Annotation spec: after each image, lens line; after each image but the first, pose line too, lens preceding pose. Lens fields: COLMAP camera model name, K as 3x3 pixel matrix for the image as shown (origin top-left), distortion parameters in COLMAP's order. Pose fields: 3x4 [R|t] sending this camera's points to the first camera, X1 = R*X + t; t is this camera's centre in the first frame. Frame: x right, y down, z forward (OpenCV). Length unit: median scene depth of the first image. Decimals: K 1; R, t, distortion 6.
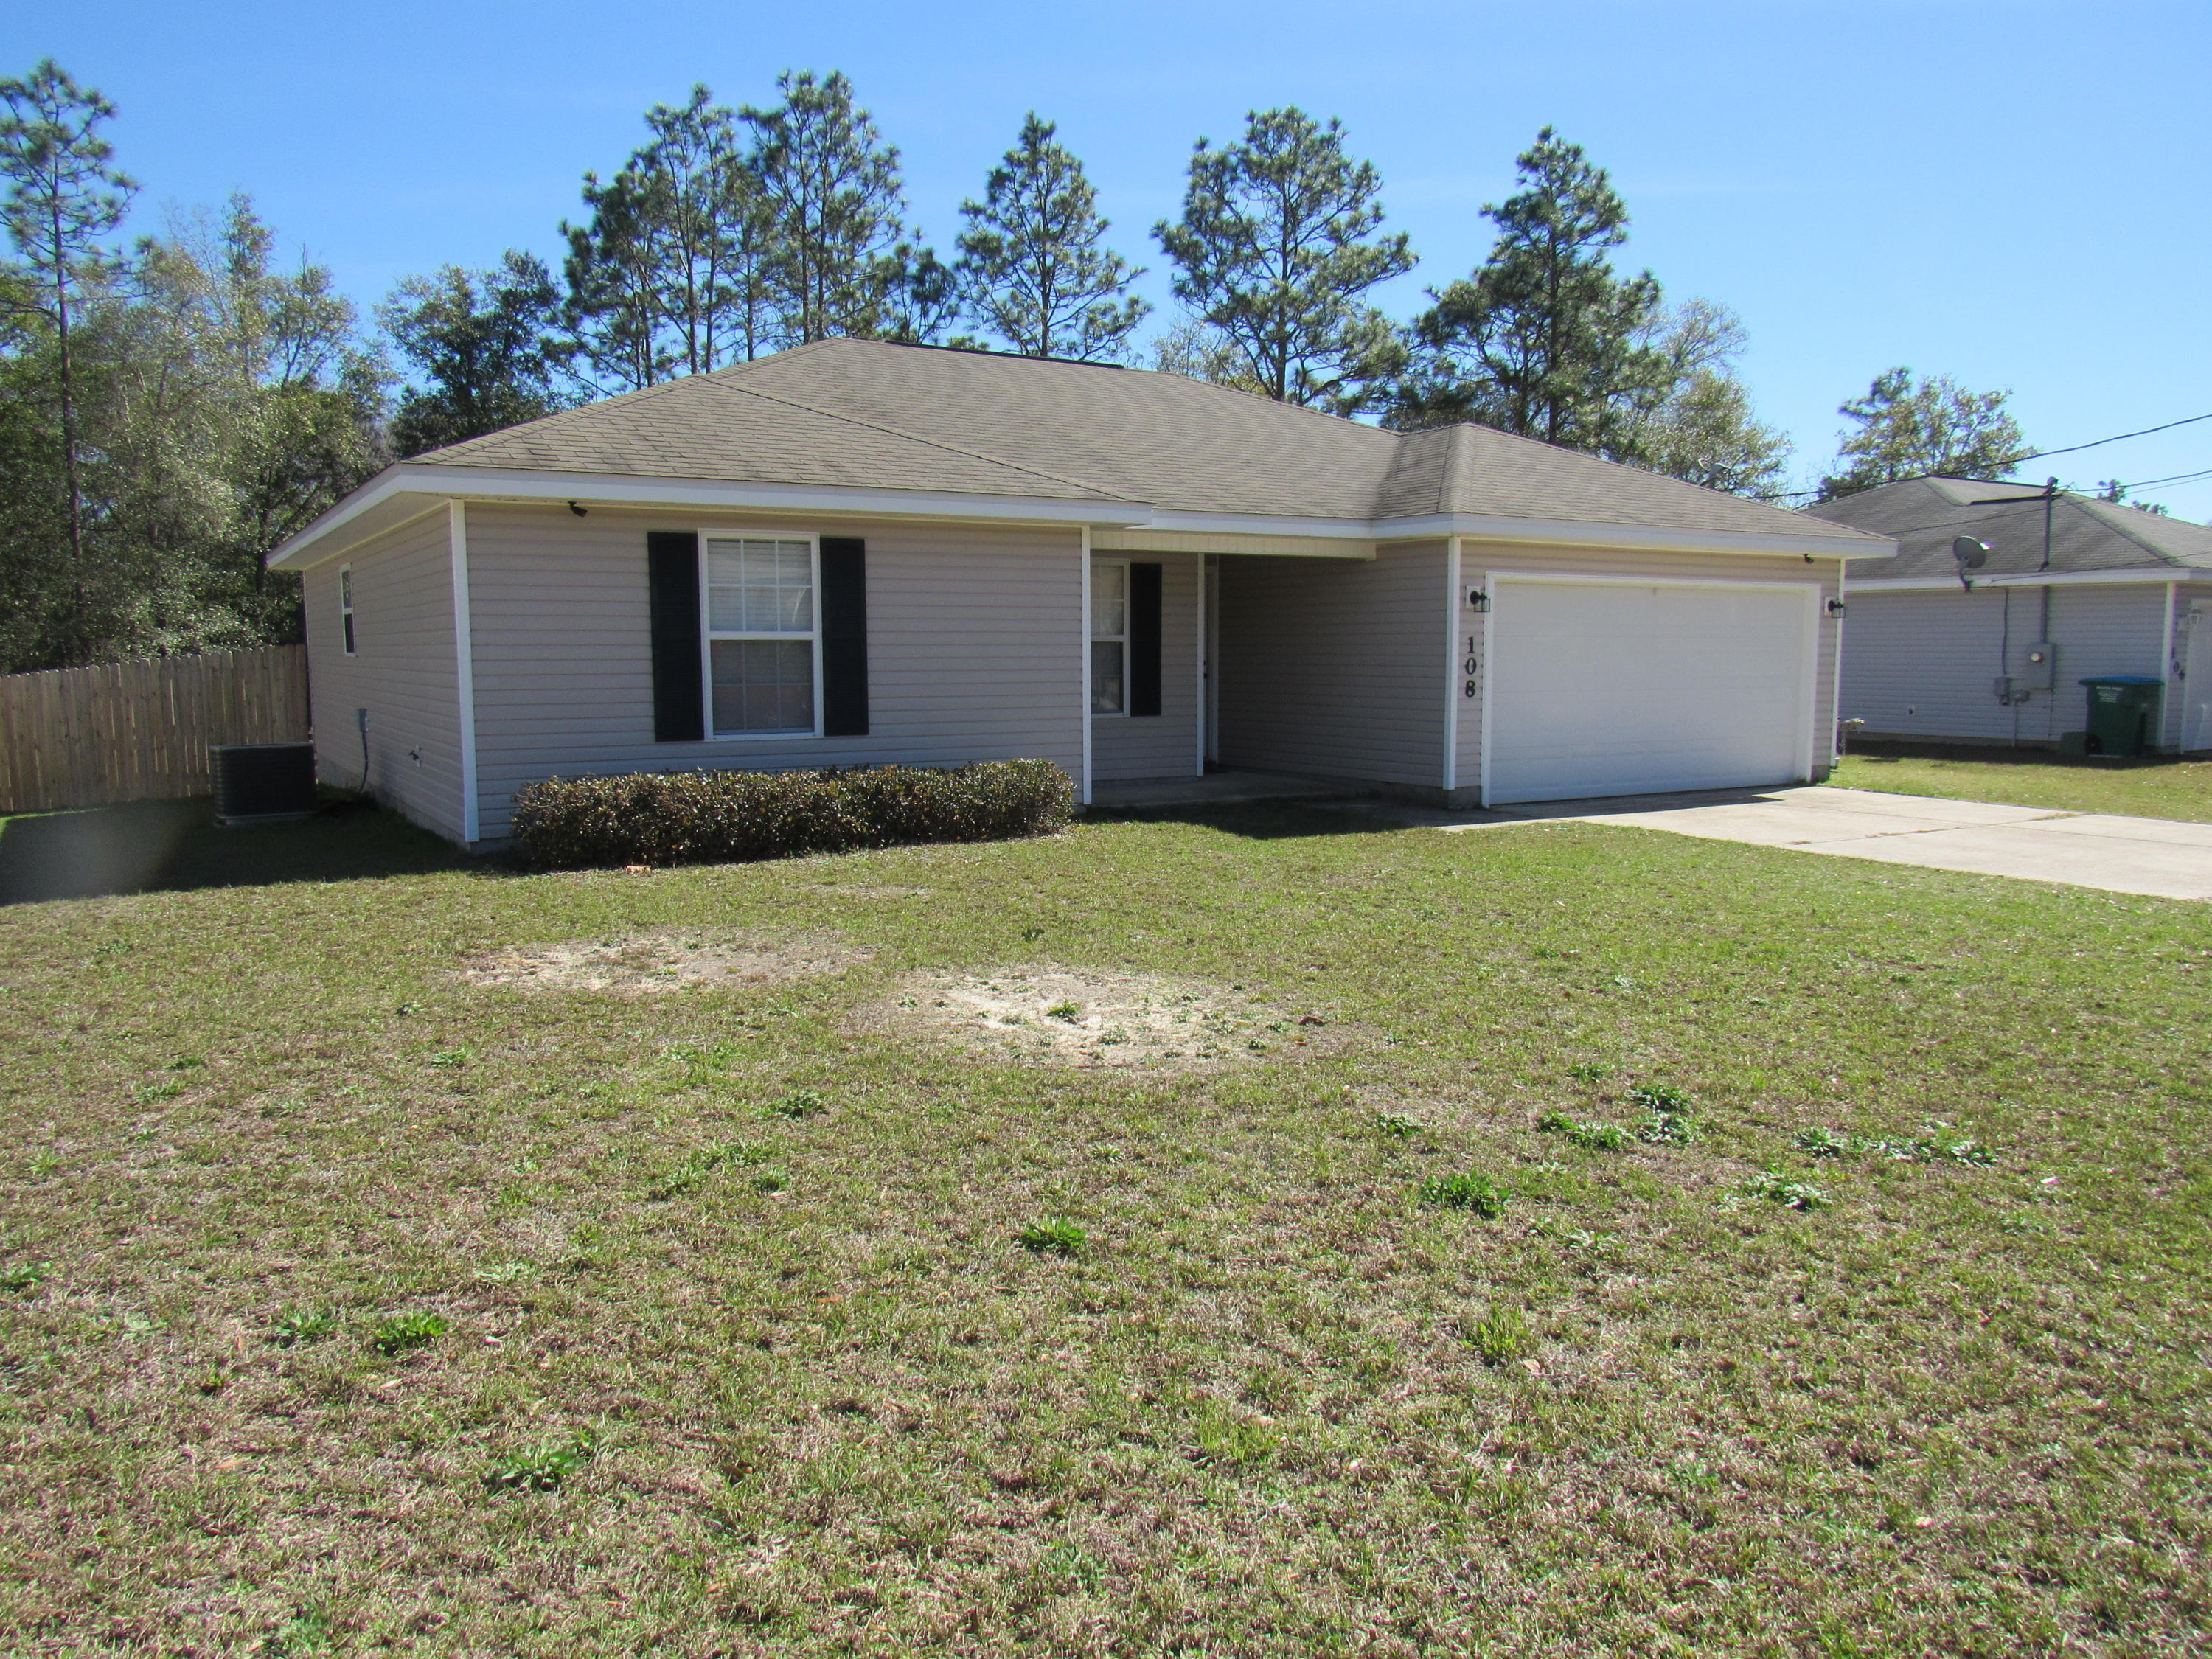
lens RADIAL K [[1562.3, 0, 1106.0], [0, 1562.3, 829.5], [0, 0, 1]] dist [-0.007839, -0.004211]
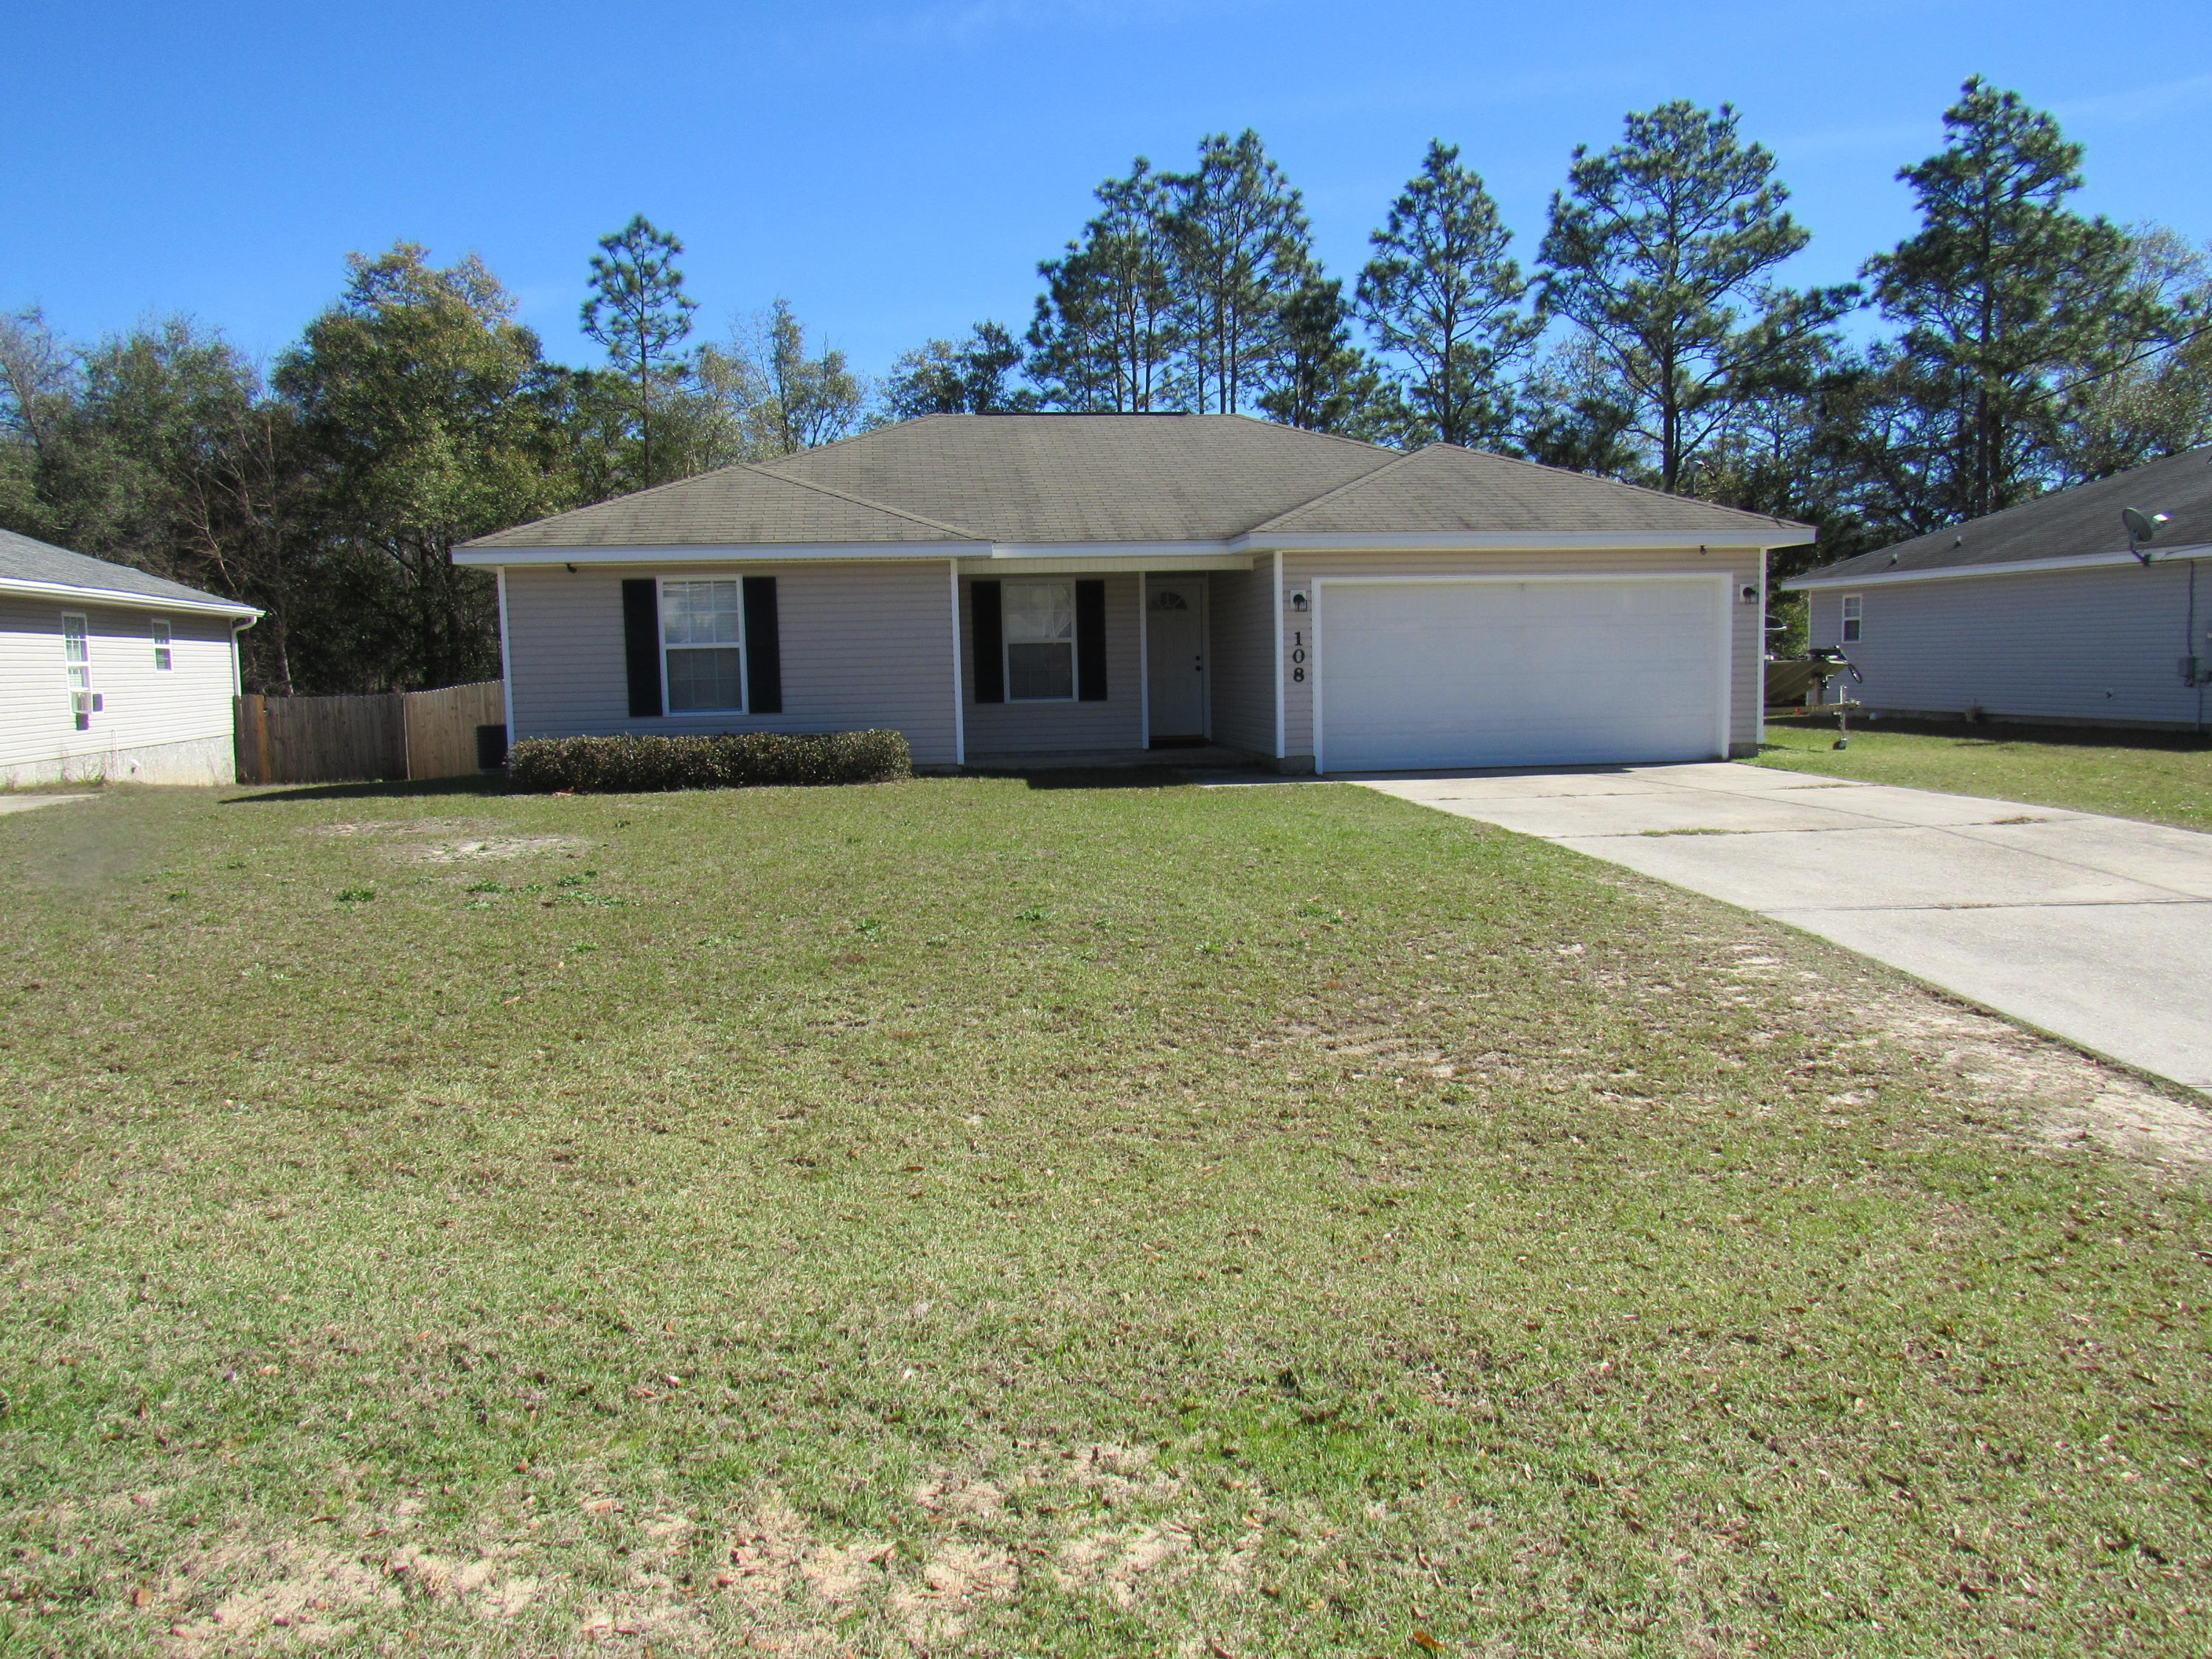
lens RADIAL K [[1561.5, 0, 1106.0], [0, 1561.5, 829.5], [0, 0, 1]] dist [-0.004013, 0.004406]
pose [[0.926273, 0.019788, -0.376333, 0.165146], [-0.021661, 0.999765, -0.000747, 0.010262], [0.376230, 0.008844, 0.926484, -0.054120]]
